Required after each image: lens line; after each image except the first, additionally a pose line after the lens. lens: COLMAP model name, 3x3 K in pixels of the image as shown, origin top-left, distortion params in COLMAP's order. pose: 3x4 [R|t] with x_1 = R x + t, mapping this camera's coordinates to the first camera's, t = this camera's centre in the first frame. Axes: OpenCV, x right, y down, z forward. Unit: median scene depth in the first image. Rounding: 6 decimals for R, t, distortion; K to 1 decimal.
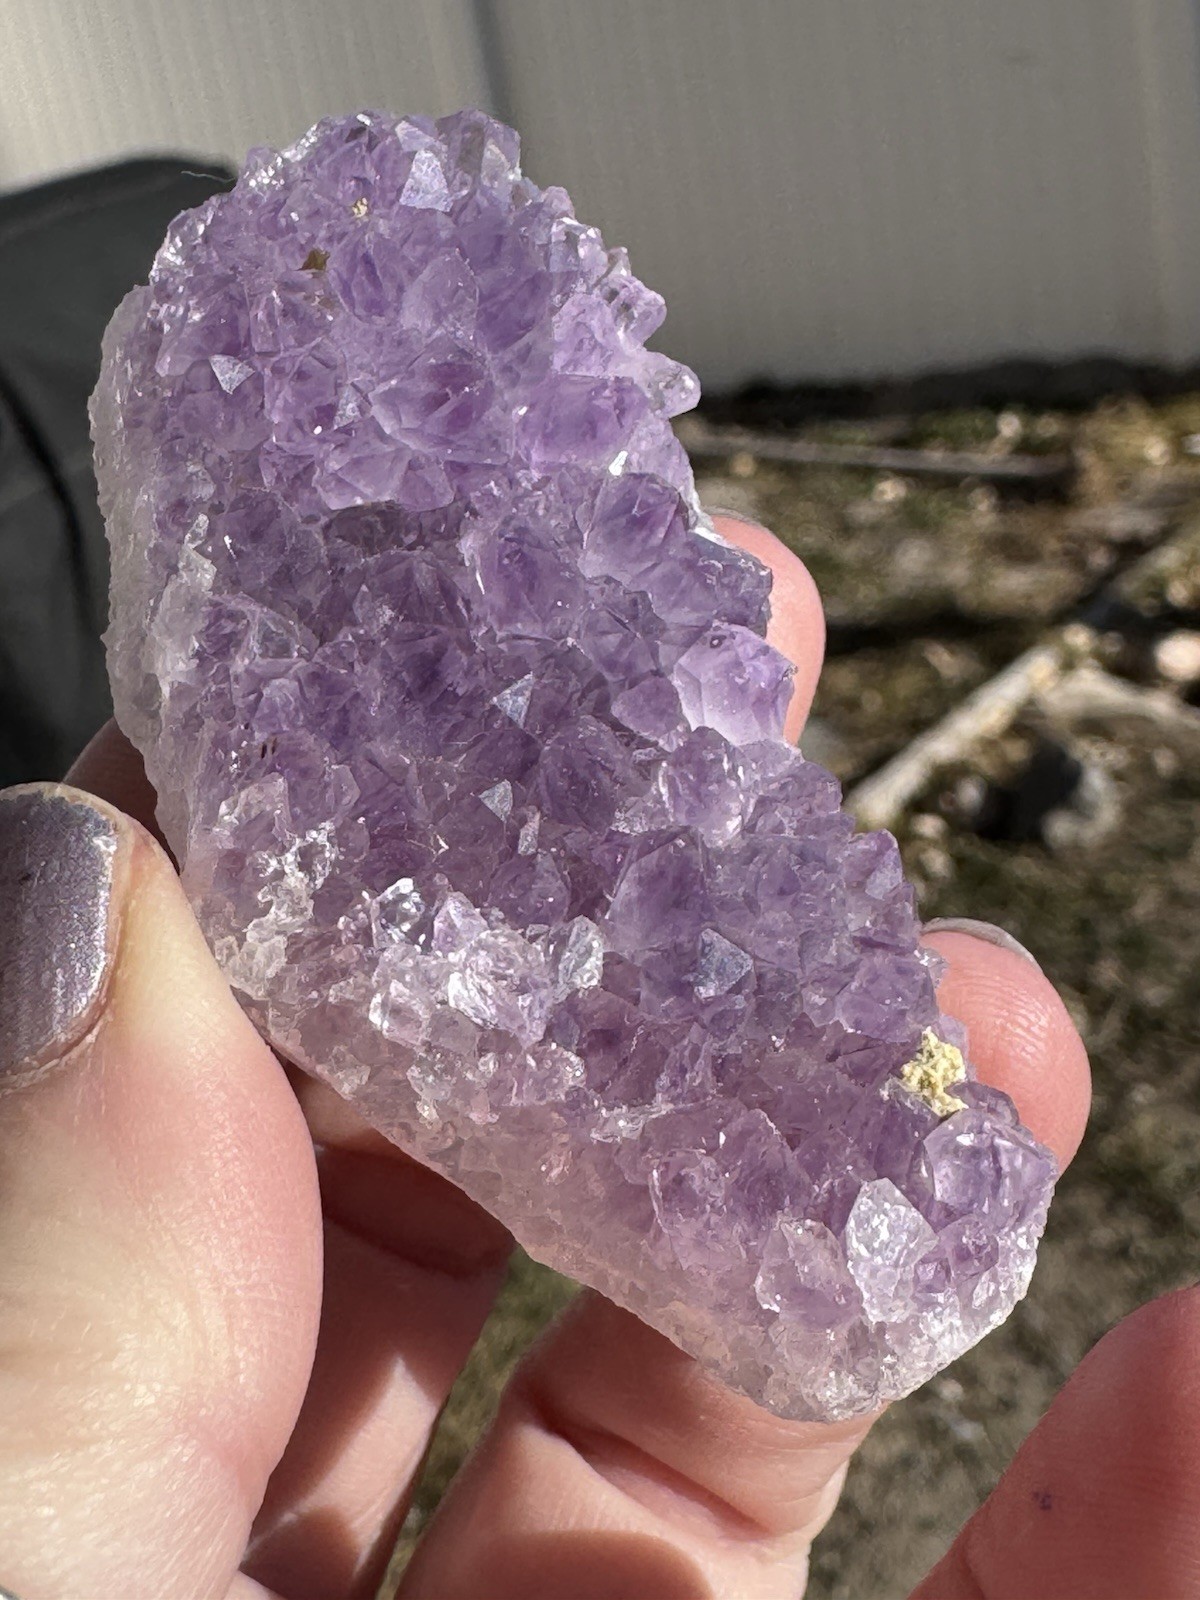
lens RADIAL K [[2258.3, 0, 603.0], [0, 2258.3, 687.3], [0, 0, 1]] dist [0.021276, -0.045543]
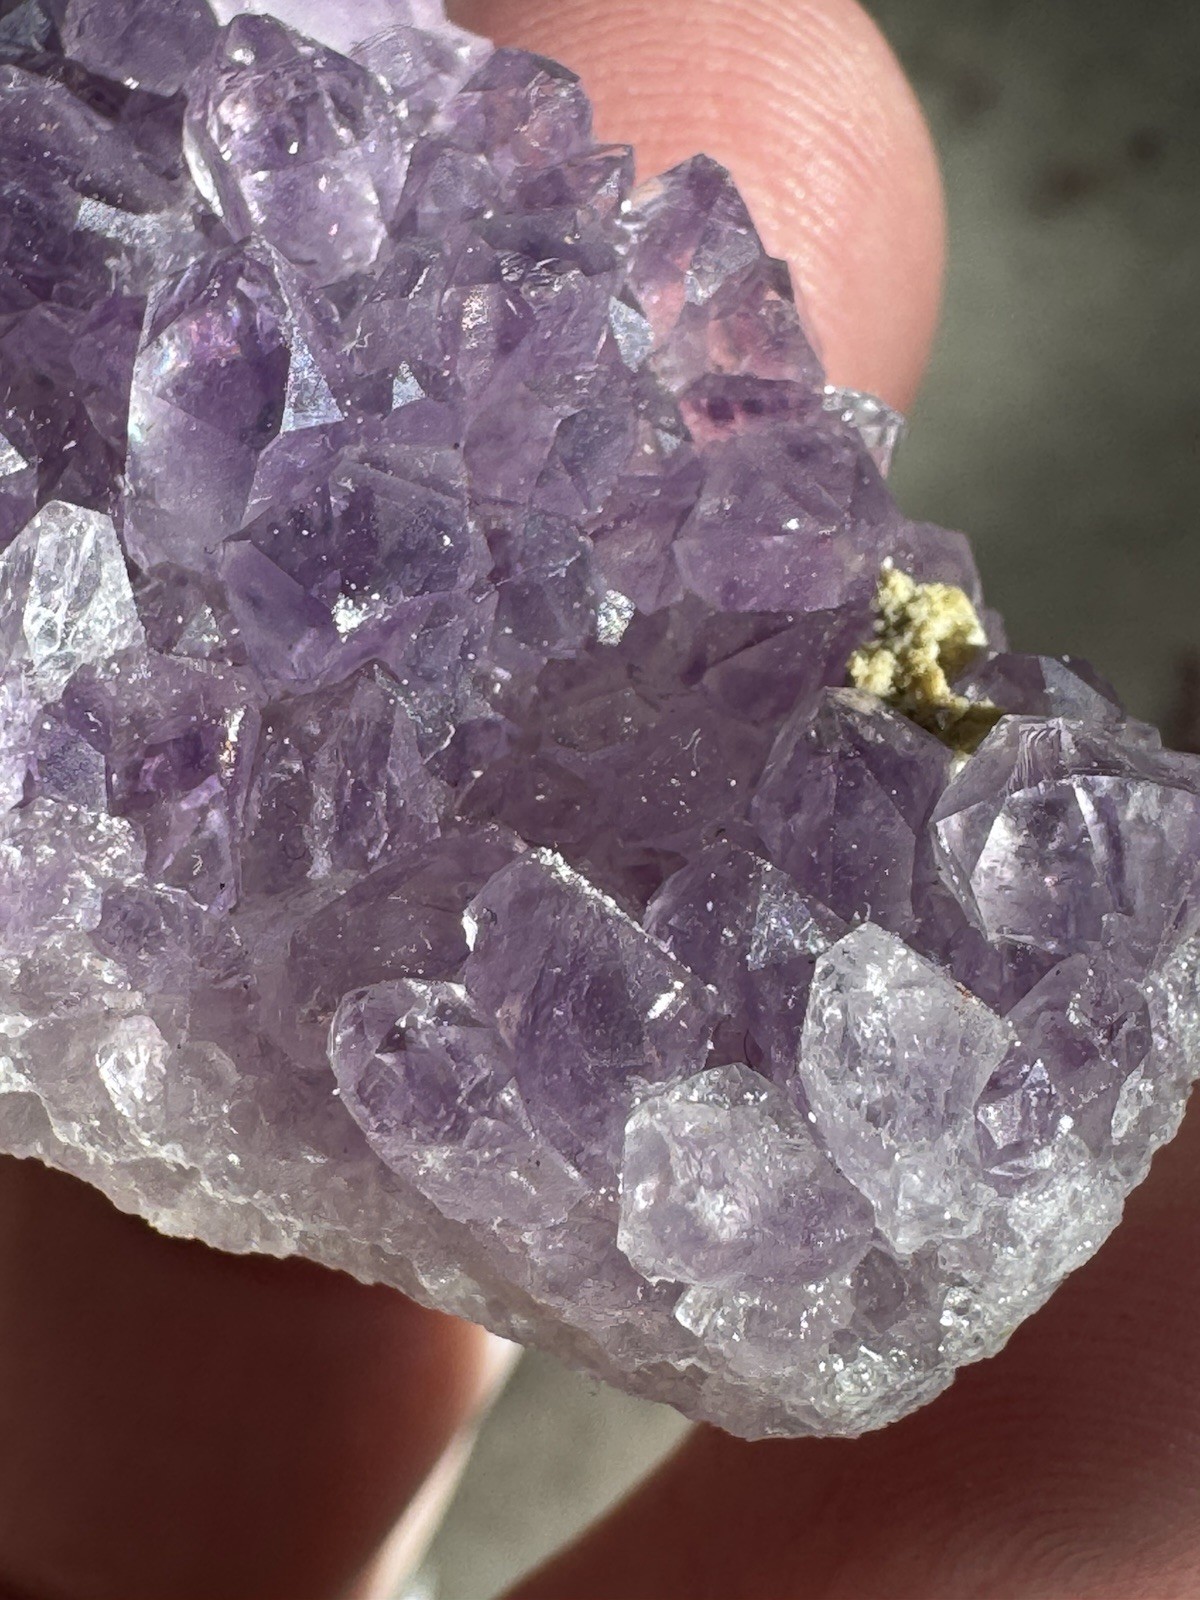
lens RADIAL K [[2258.3, 0, 603.0], [0, 2258.3, 687.3], [0, 0, 1]] dist [0.021276, -0.045543]
pose [[0.972169, -0.234175, 0.007000, 0.080045], [0.228931, 0.955901, 0.183967, 0.079014], [-0.049771, -0.177244, 0.982908, 0.556864]]
